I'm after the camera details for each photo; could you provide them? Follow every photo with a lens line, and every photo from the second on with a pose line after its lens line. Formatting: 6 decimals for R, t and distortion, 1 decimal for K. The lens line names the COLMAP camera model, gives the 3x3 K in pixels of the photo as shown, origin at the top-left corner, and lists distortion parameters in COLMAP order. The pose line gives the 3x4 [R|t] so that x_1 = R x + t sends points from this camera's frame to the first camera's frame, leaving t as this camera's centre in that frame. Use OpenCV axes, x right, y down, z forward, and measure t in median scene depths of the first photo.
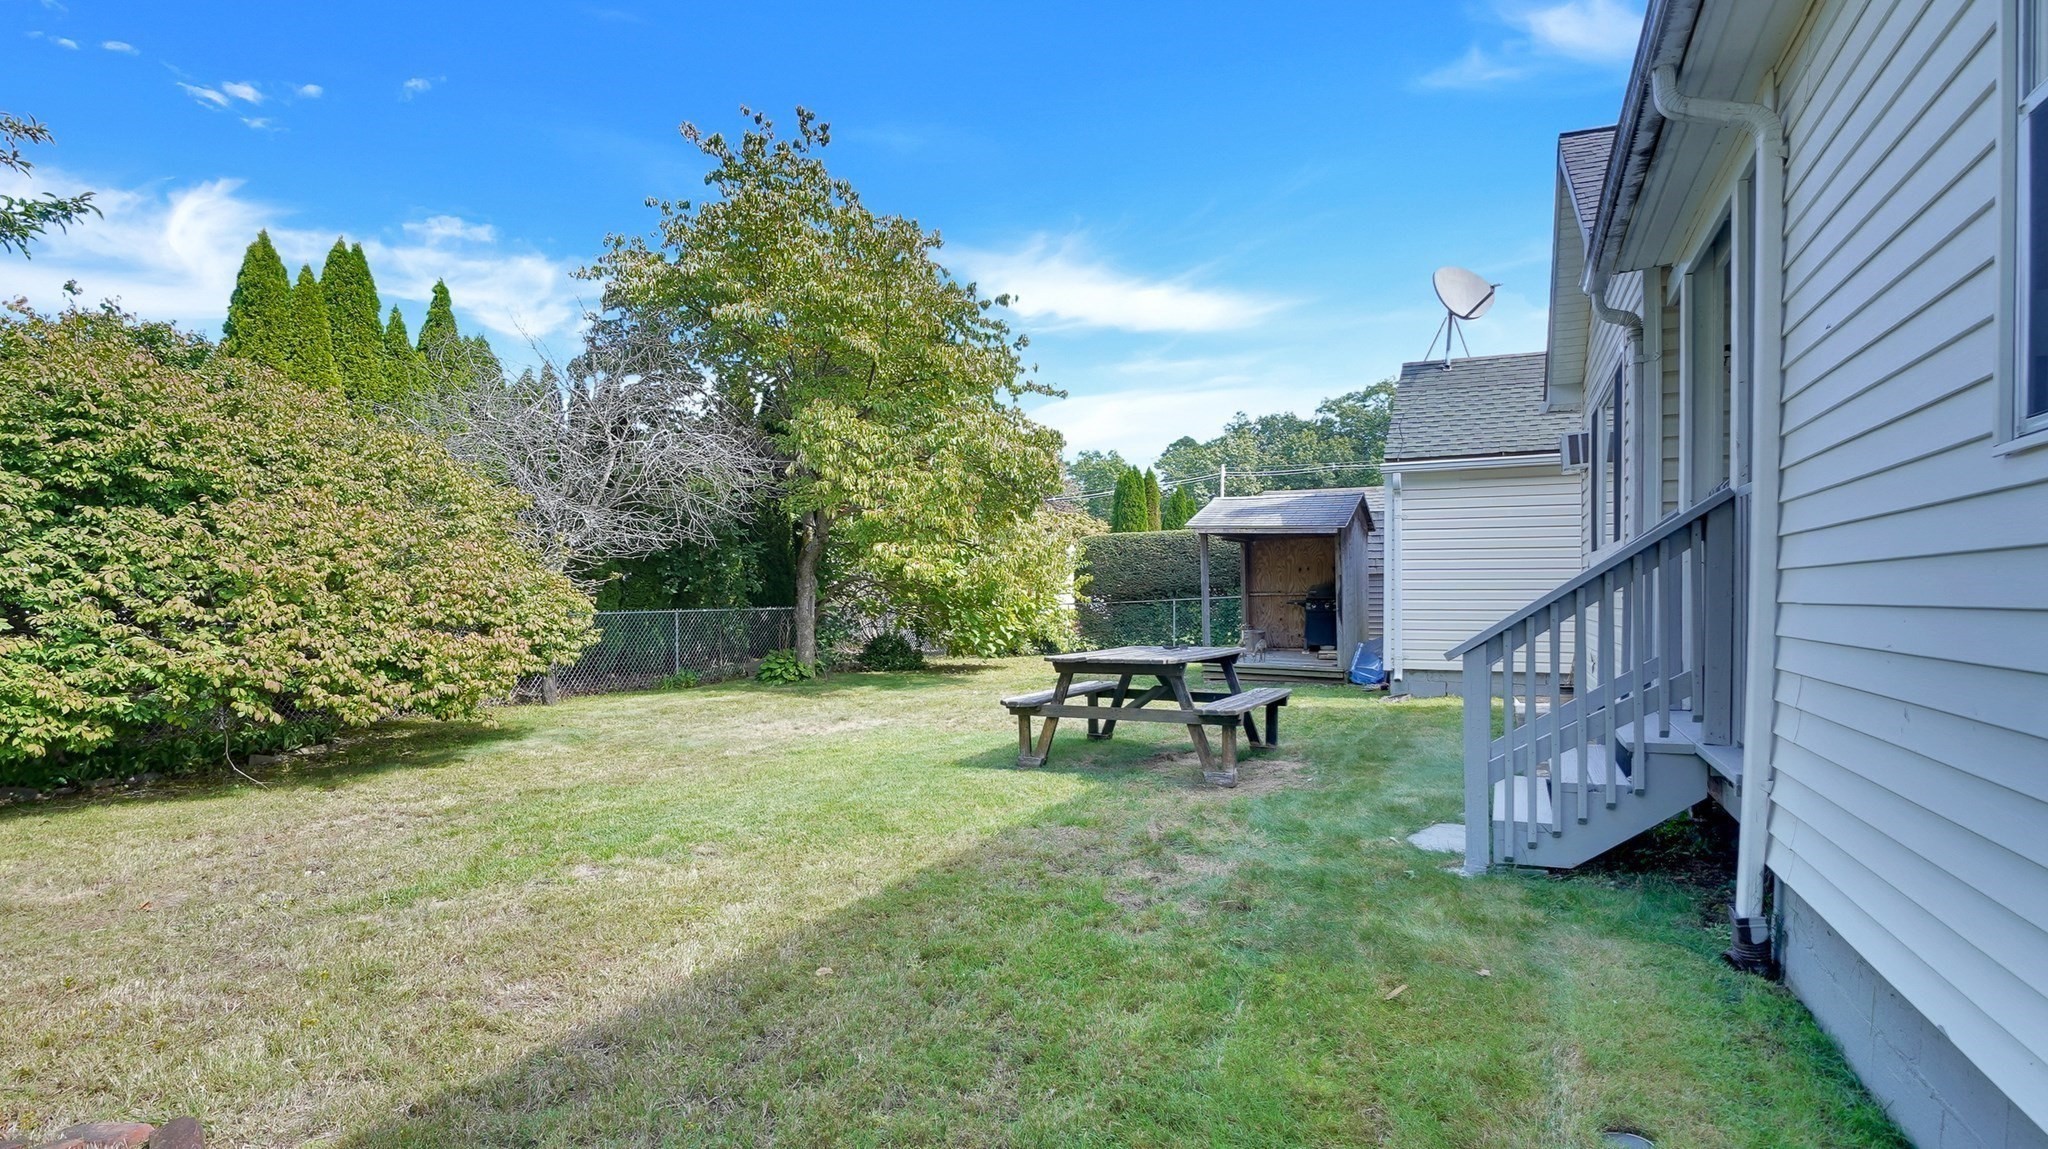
lens RADIAL K [[1033.4, 0, 1024.3], [0, 1033.4, 605.5], [0, 0, 1]] dist [-0.000334, -0.000106]
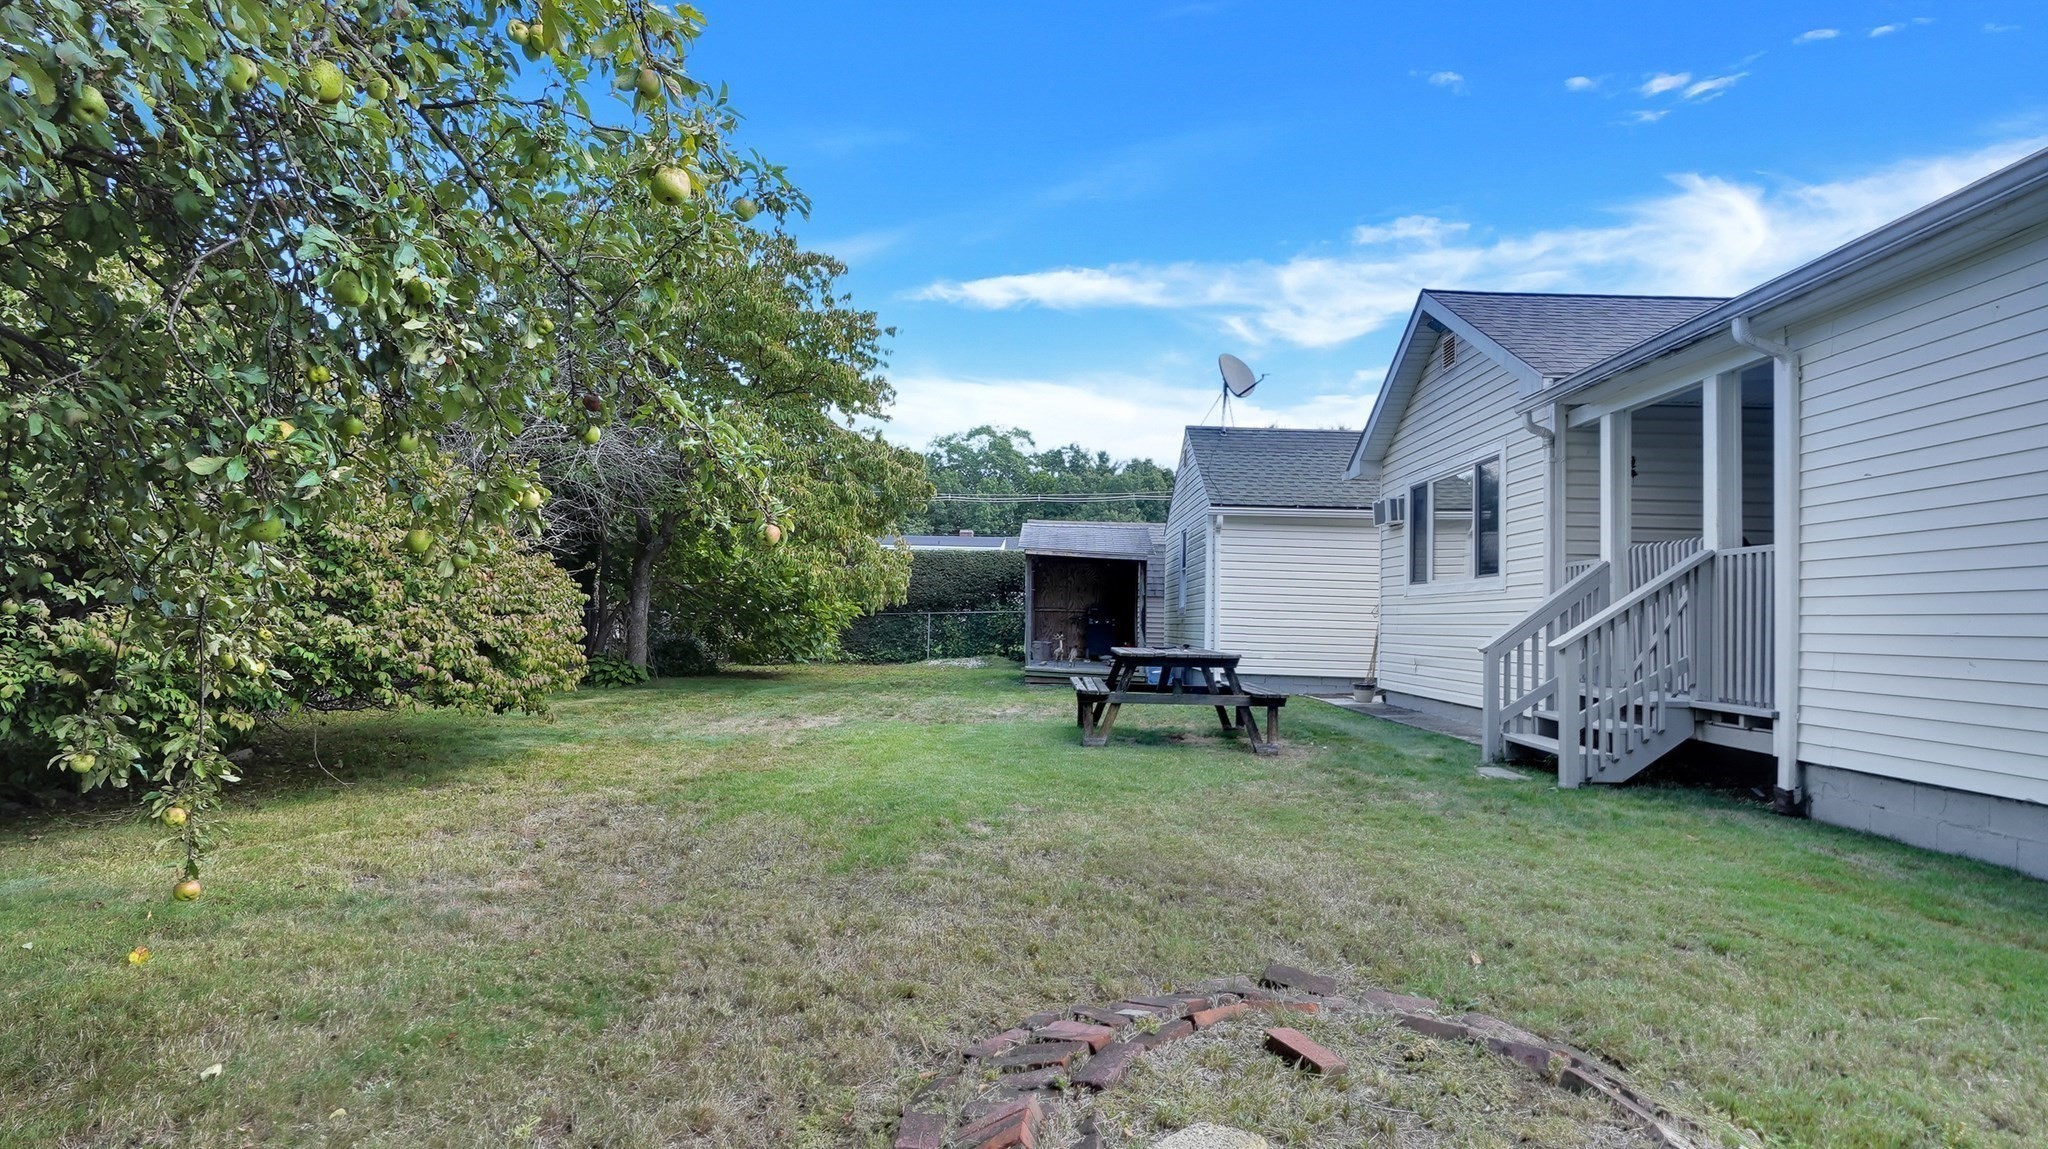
lens RADIAL K [[1009.0, 0, 1024.0], [0, 1009.0, 574.5], [0, 0, 1]] dist [-0.040381, -0.000032]
pose [[0.915328, 0.046042, 0.400069, -0.320661], [-0.026479, 0.998174, -0.054292, 0.014559], [-0.401838, 0.039102, 0.914876, -0.013913]]
